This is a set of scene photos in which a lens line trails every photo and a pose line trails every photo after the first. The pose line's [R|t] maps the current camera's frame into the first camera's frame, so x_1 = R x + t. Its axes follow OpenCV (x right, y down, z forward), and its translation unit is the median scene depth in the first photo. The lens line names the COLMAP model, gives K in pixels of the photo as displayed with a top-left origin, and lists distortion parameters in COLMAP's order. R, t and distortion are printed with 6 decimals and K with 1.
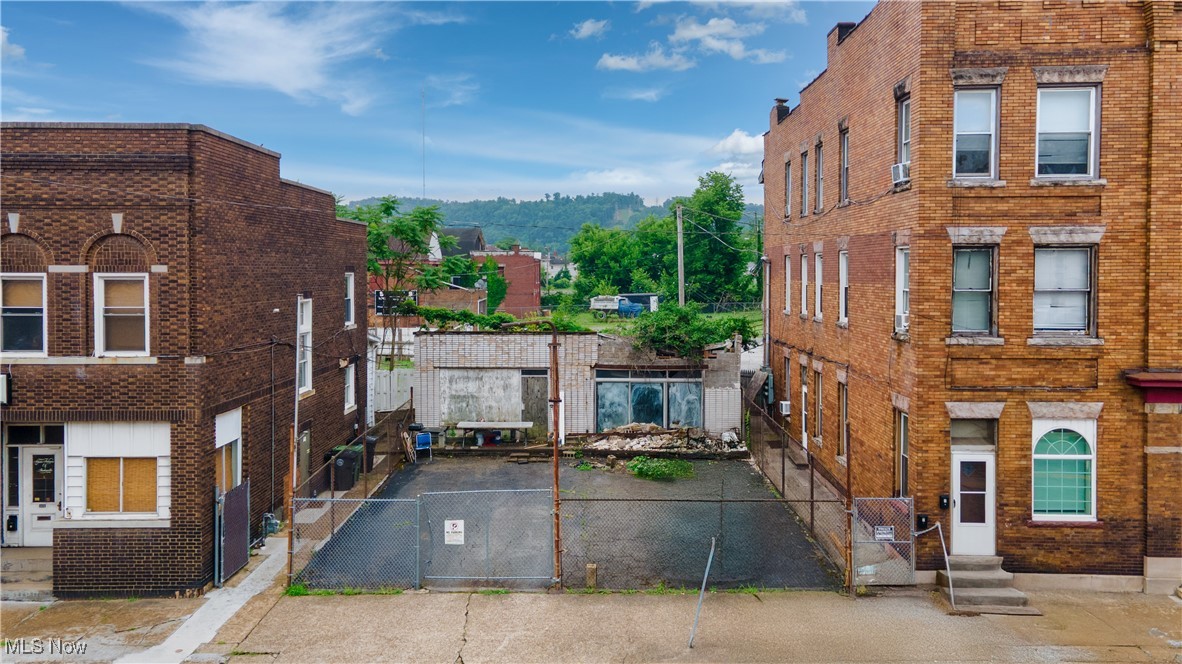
lens RADIAL K [[878.8, 0, 585.2], [0, 878.8, 289.2], [0, 0, 1]] dist [0.045004, 0.004386]
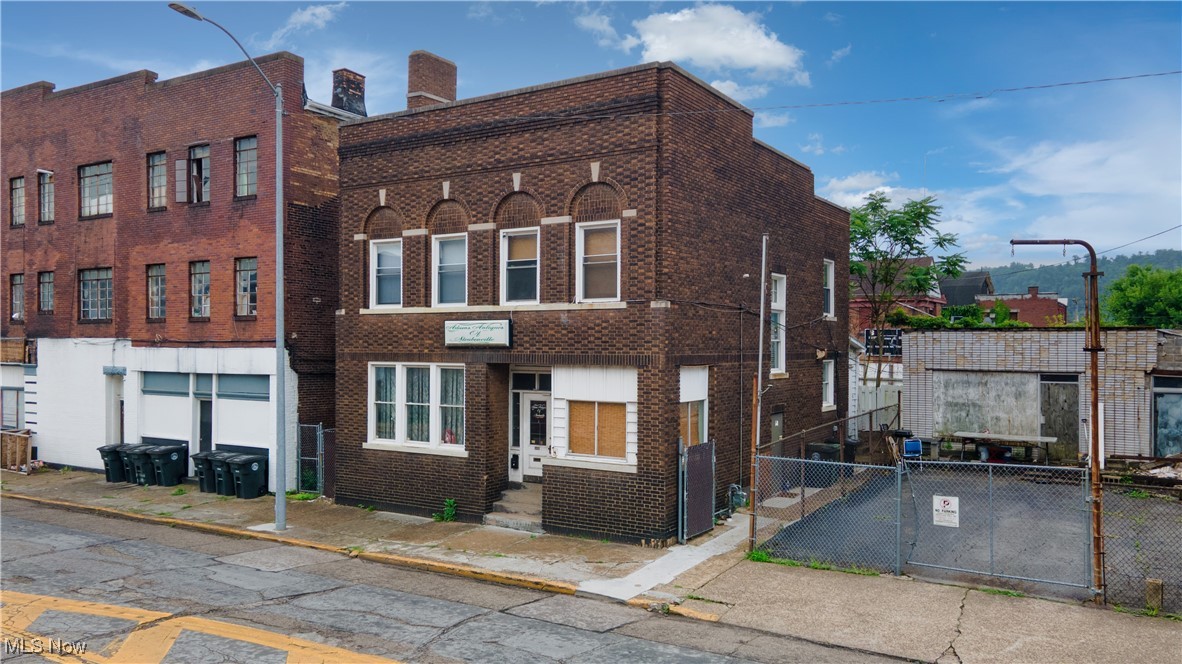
lens RADIAL K [[872.7, 0, 584.5], [0, 872.7, 342.6], [0, 0, 1]] dist [0.052725, -0.004067]
pose [[0.853116, 0.002157, -0.521717, -0.009639], [-0.014591, 0.999699, -0.019726, 0.140986], [0.521517, 0.024441, 0.852891, 0.137058]]
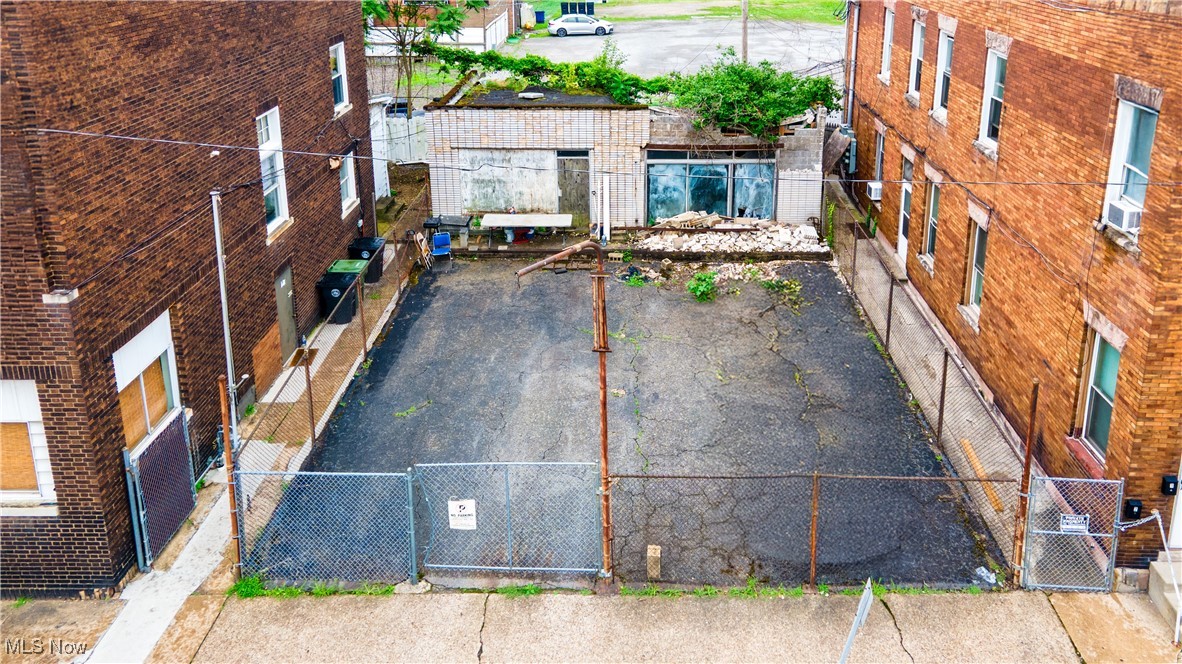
lens RADIAL K [[828.4, 0, 614.6], [0, 828.4, 109.2], [0, 0, 1]] dist [0.043969, -0.003846]
pose [[0.999922, -0.005950, -0.010992, -0.015809], [0.008168, 0.976742, 0.214263, -0.187799], [0.009462, -0.214336, 0.976714, 0.411335]]
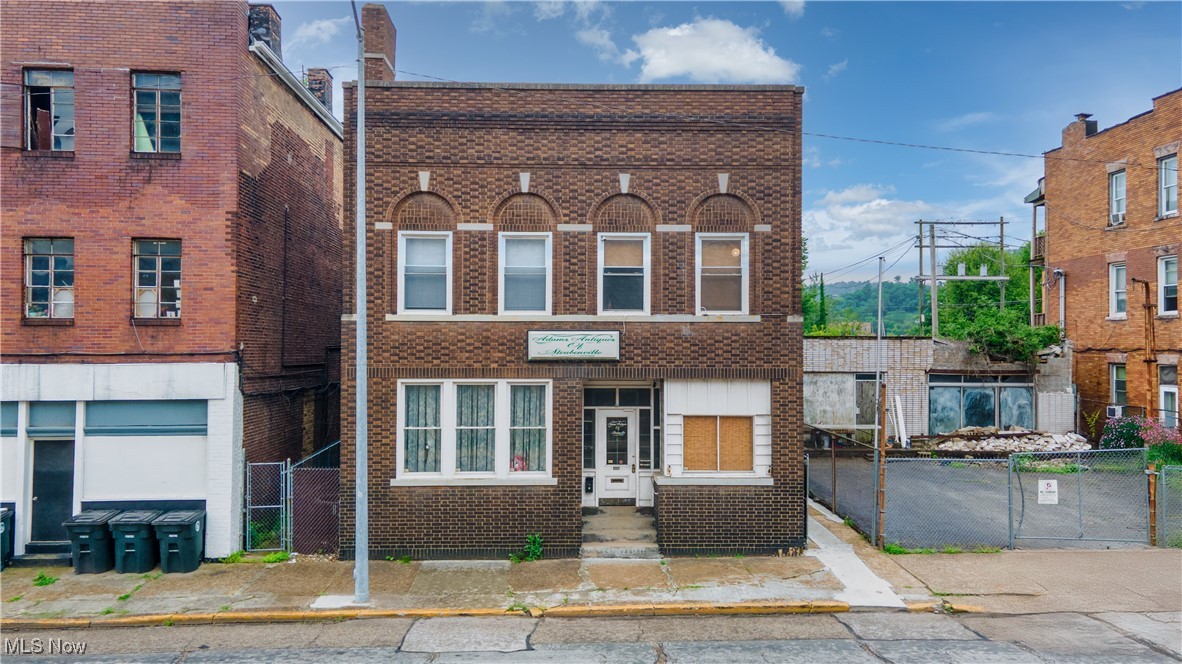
lens RADIAL K [[870.4, 0, 583.7], [0, 870.4, 327.1], [0, 0, 1]] dist [0.043923, 0.009605]
pose [[0.998720, 0.003649, 0.050450, -0.725001], [-0.001790, 0.999319, -0.036845, 0.125304], [-0.050550, 0.036708, 0.998047, 0.020297]]
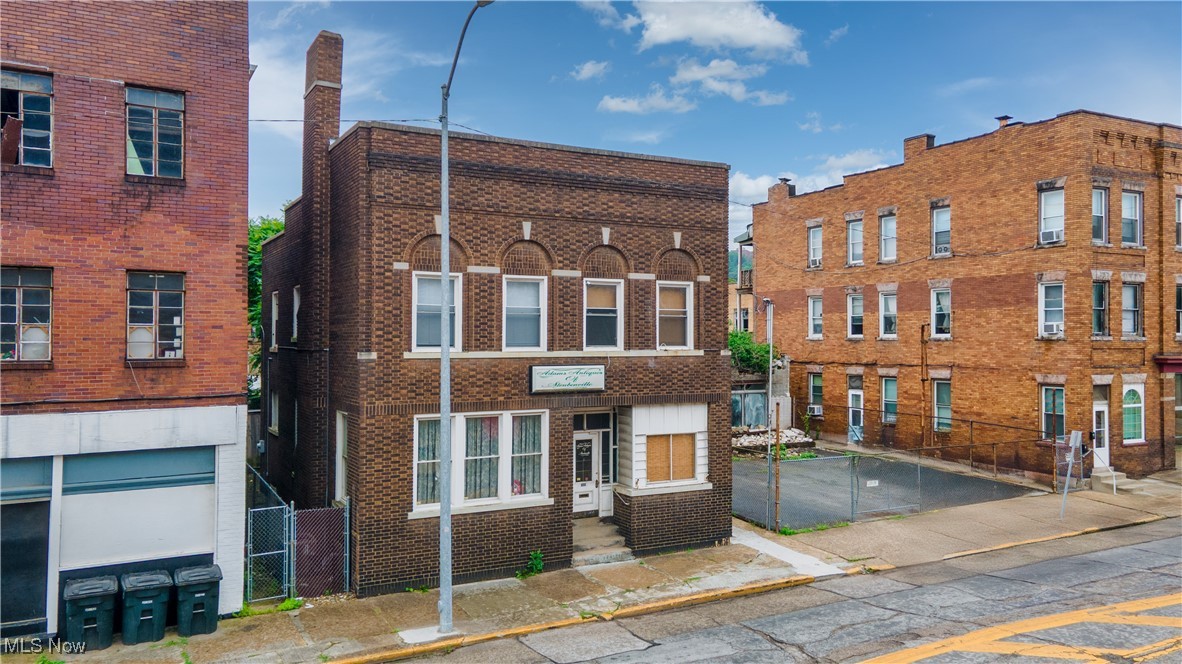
lens RADIAL K [[873.9, 0, 591.1], [0, 873.9, 324.5], [0, 0, 1]] dist [0.049063, 0.002847]
pose [[0.867695, 0.009766, 0.497001, -1.206626], [0.008809, 0.999348, -0.035015, 0.081055], [-0.497019, 0.034760, 0.867043, 0.024765]]
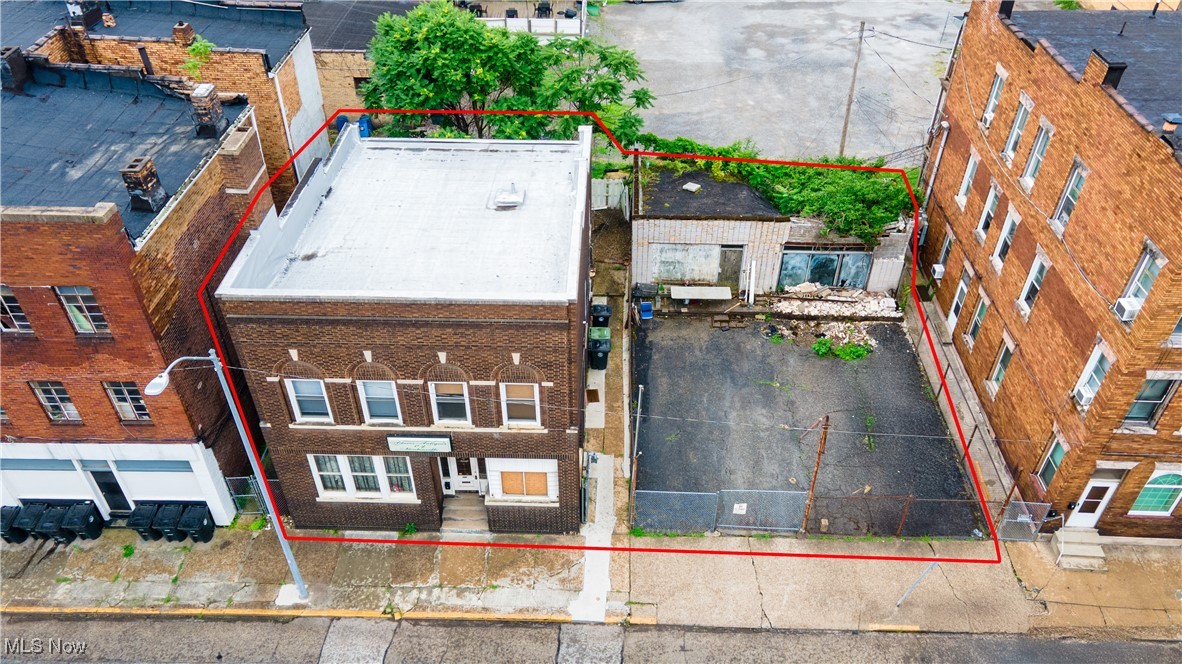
lens RADIAL K [[865.3, 0, 585.7], [0, 865.3, 332.2], [0, 0, 1]] dist [0.038843, 0.005239]
pose [[0.999811, 0.007049, -0.018136, -0.391649], [0.005661, 0.786389, 0.617705, -0.905461], [0.018616, -0.617691, 0.786200, -0.005766]]
